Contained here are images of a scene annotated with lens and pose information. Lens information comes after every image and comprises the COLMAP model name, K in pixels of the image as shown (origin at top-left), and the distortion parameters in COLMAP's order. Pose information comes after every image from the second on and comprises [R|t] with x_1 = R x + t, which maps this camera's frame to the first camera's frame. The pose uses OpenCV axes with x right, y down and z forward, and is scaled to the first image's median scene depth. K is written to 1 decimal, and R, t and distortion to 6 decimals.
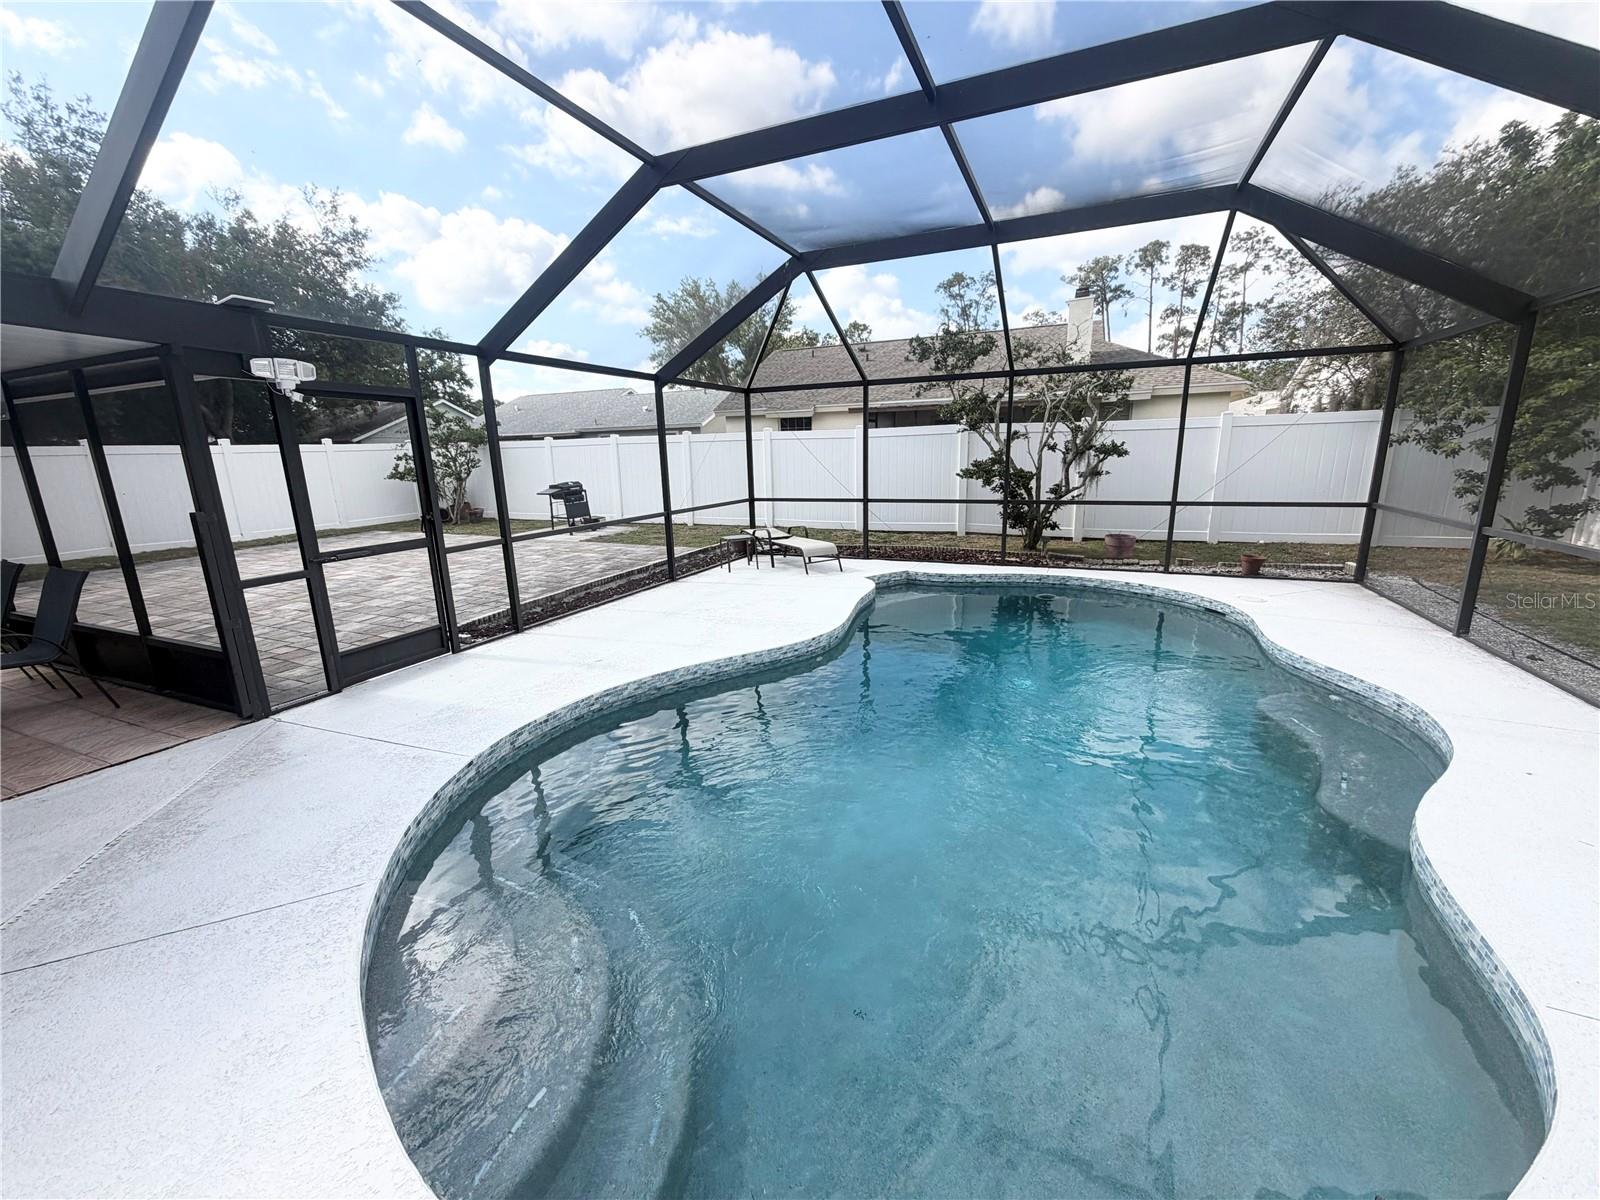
lens RADIAL K [[638.7, 0, 805.0], [0, 638.7, 608.7], [0, 0, 1]] dist [0.002208, 0.000080]
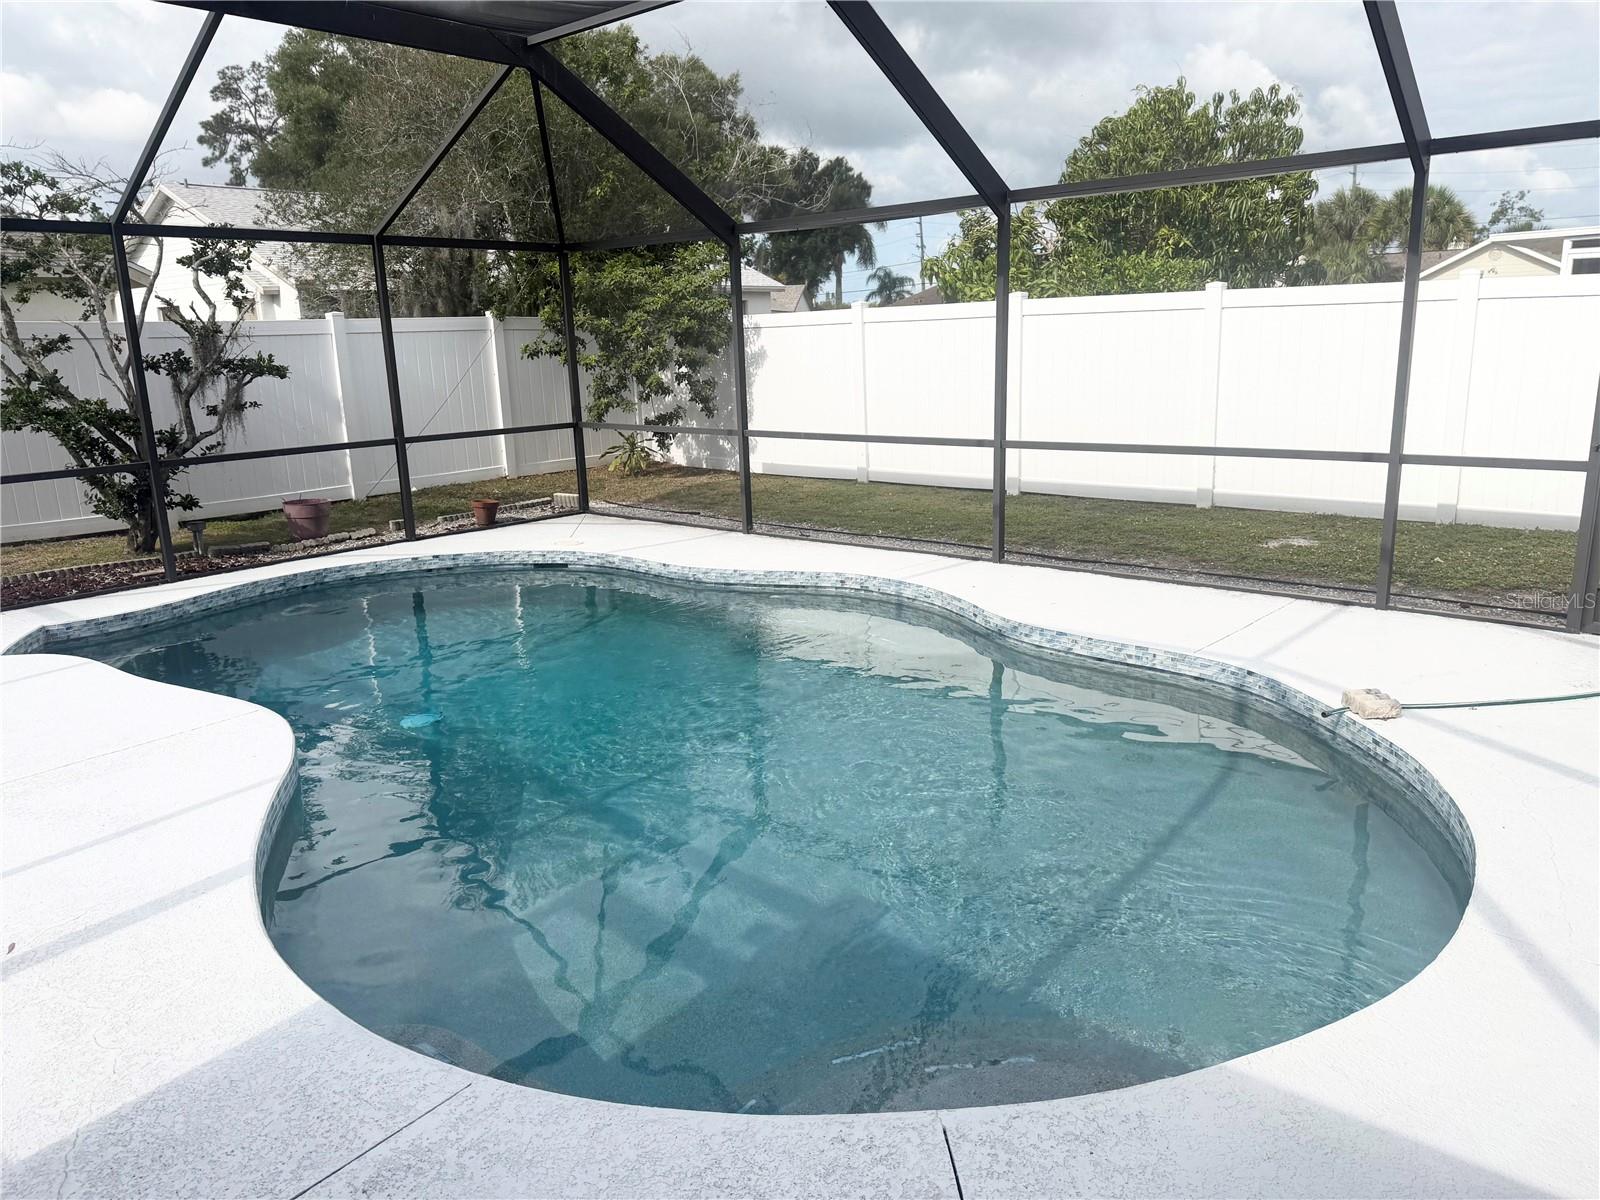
lens RADIAL K [[1147.0, 0, 805.6], [0, 1147.0, 594.9], [0, 0, 1]] dist [-0.009785, -0.005362]
pose [[0.281402, -0.195011, 0.939566, -0.482925], [0.252559, 0.959662, 0.123540, -0.044297], [-0.925758, 0.202531, 0.319302, 0.220224]]
